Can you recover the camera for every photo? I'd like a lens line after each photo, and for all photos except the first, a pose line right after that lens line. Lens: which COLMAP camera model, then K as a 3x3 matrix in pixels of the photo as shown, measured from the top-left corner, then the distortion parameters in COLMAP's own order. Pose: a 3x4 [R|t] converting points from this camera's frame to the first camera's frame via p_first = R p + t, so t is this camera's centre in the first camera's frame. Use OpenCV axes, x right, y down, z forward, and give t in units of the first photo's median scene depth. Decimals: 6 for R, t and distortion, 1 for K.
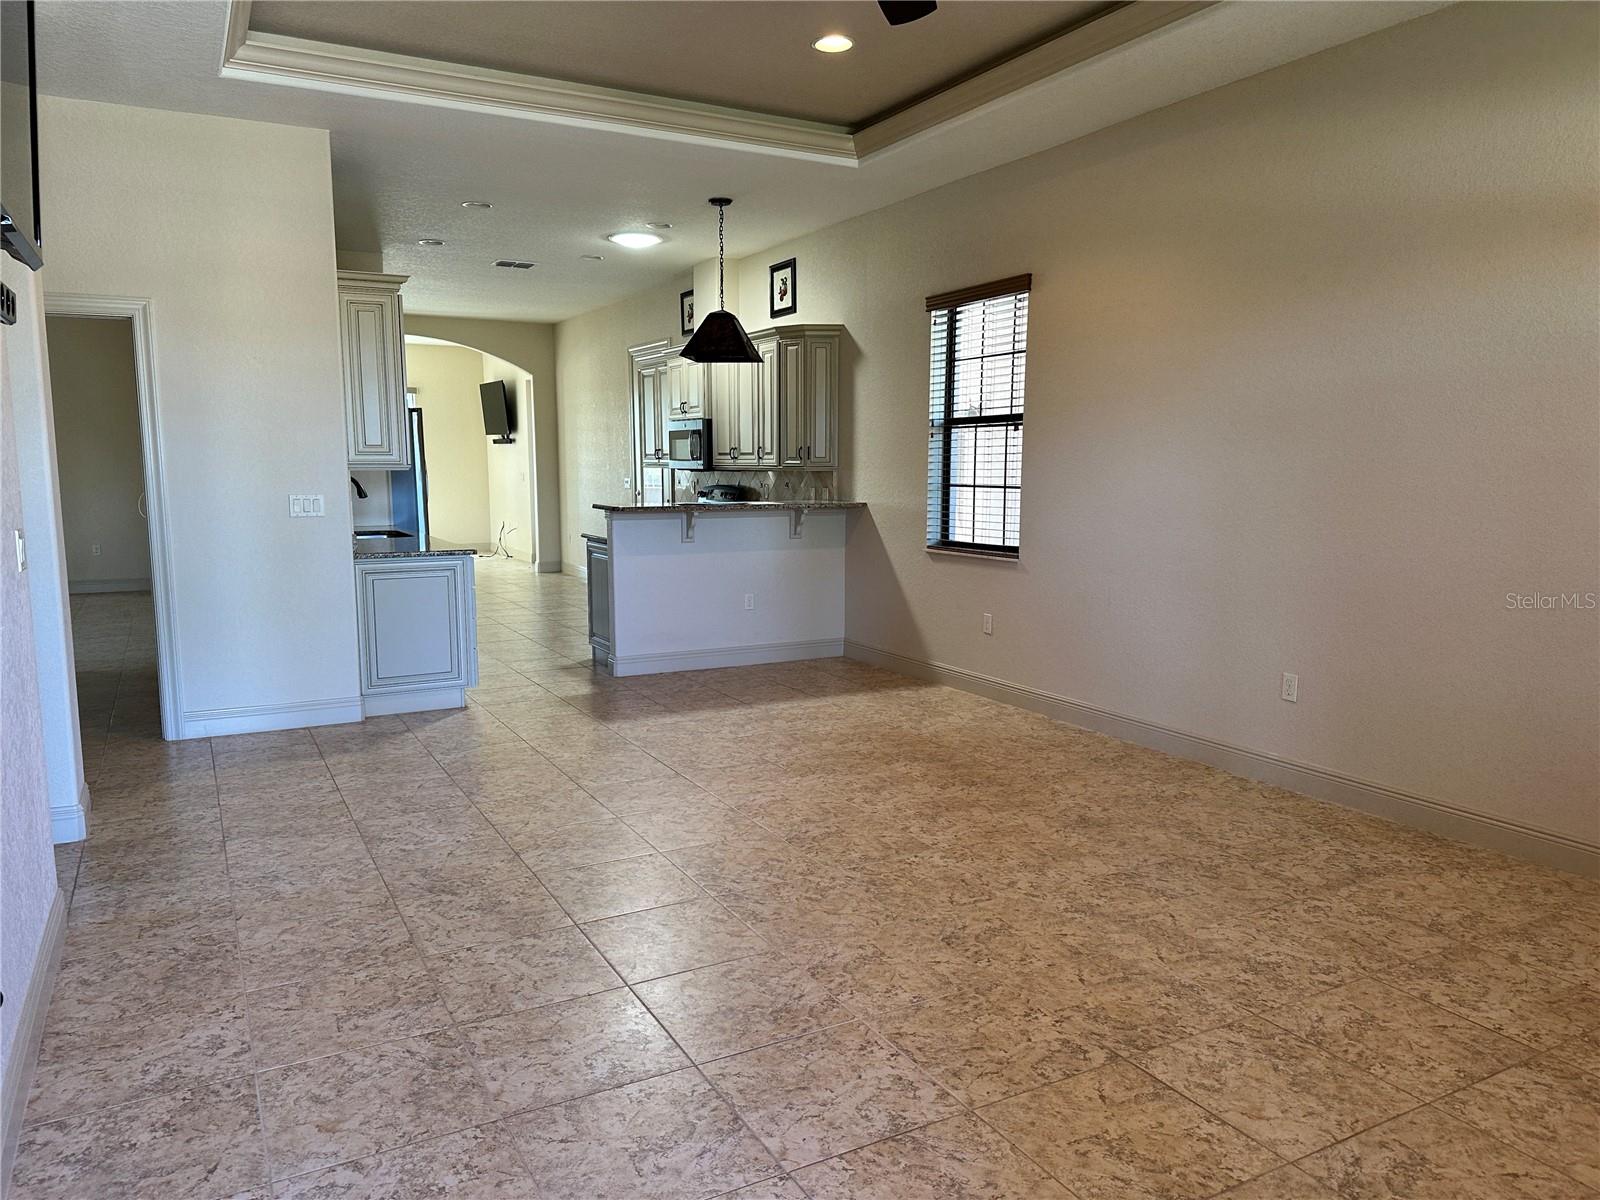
lens RADIAL K [[1115.9, 0, 799.9], [0, 1115.9, 608.8], [0, 0, 1]] dist [0.045725, -0.007089]
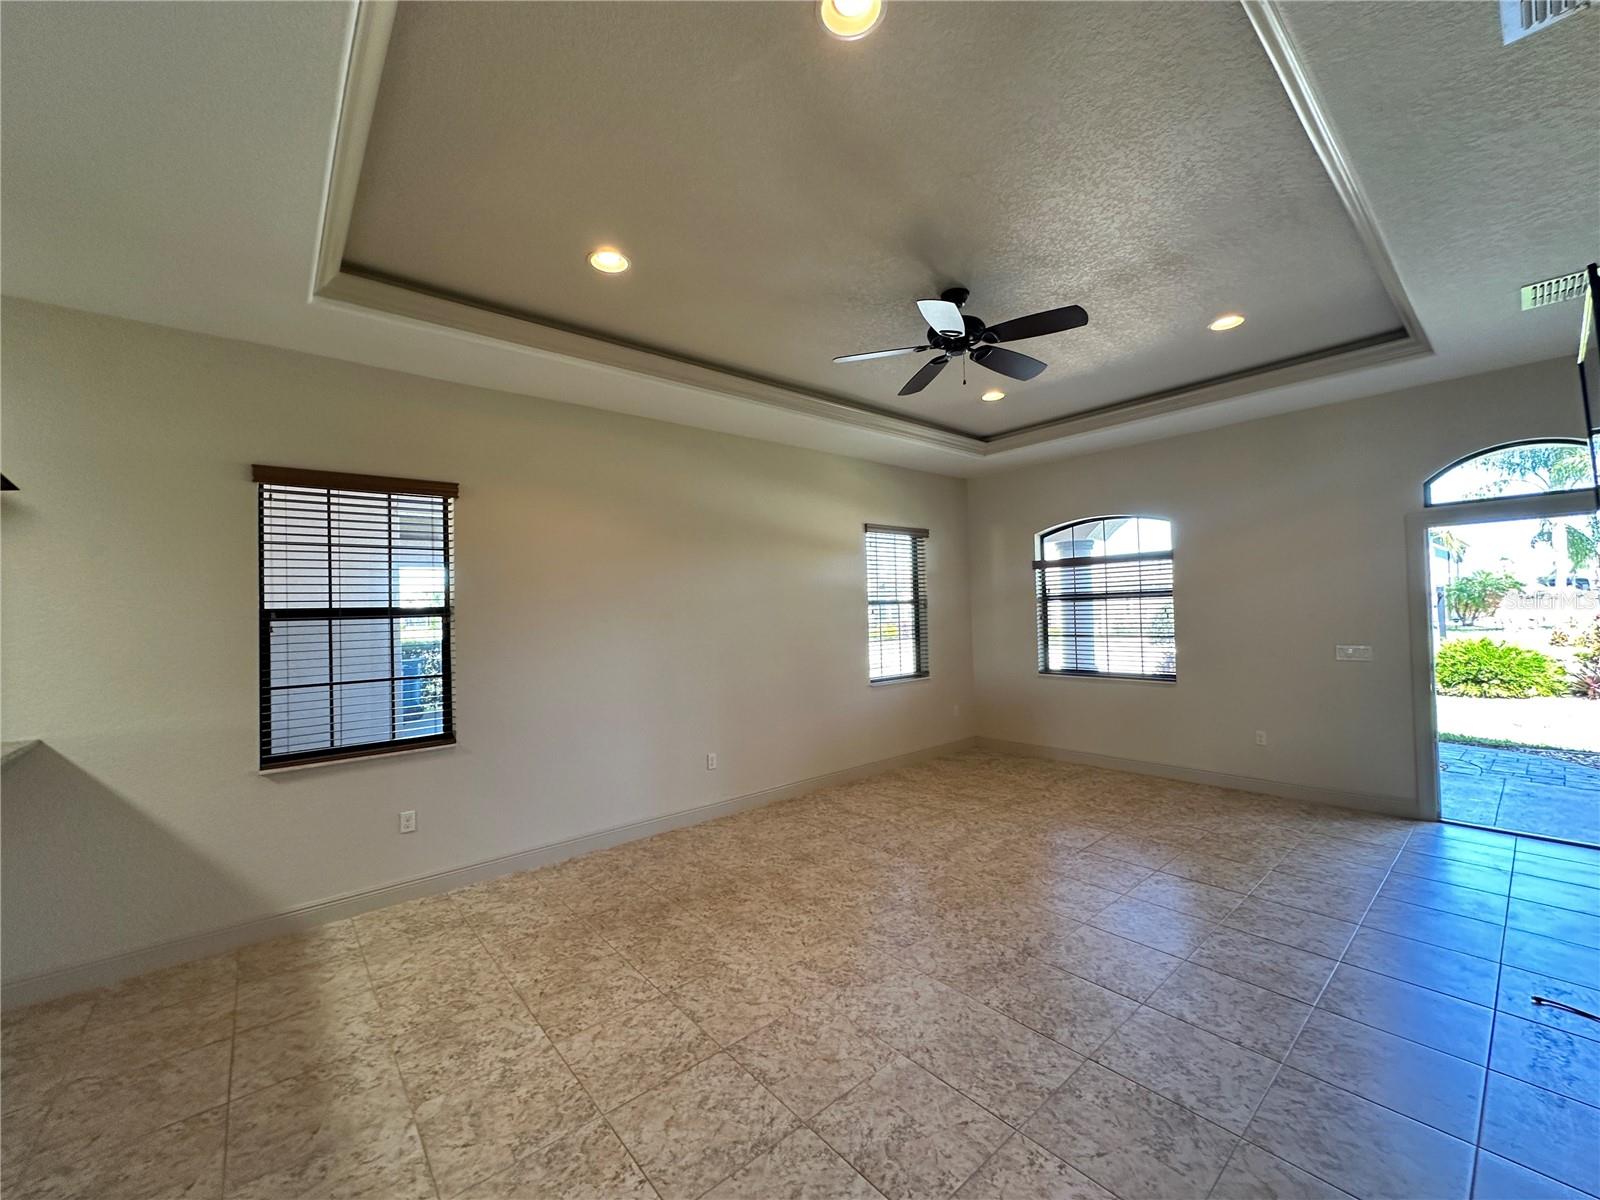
lens RADIAL K [[638.8, 0, 803.4], [0, 638.8, 594.1], [0, 0, 1]] dist [0.000874, 0.000351]
pose [[-0.201685, 0.028459, 0.979037, -0.672439], [0.158344, 0.987376, 0.003918, -0.194846], [-0.966566, 0.155814, -0.203645, 1.146399]]
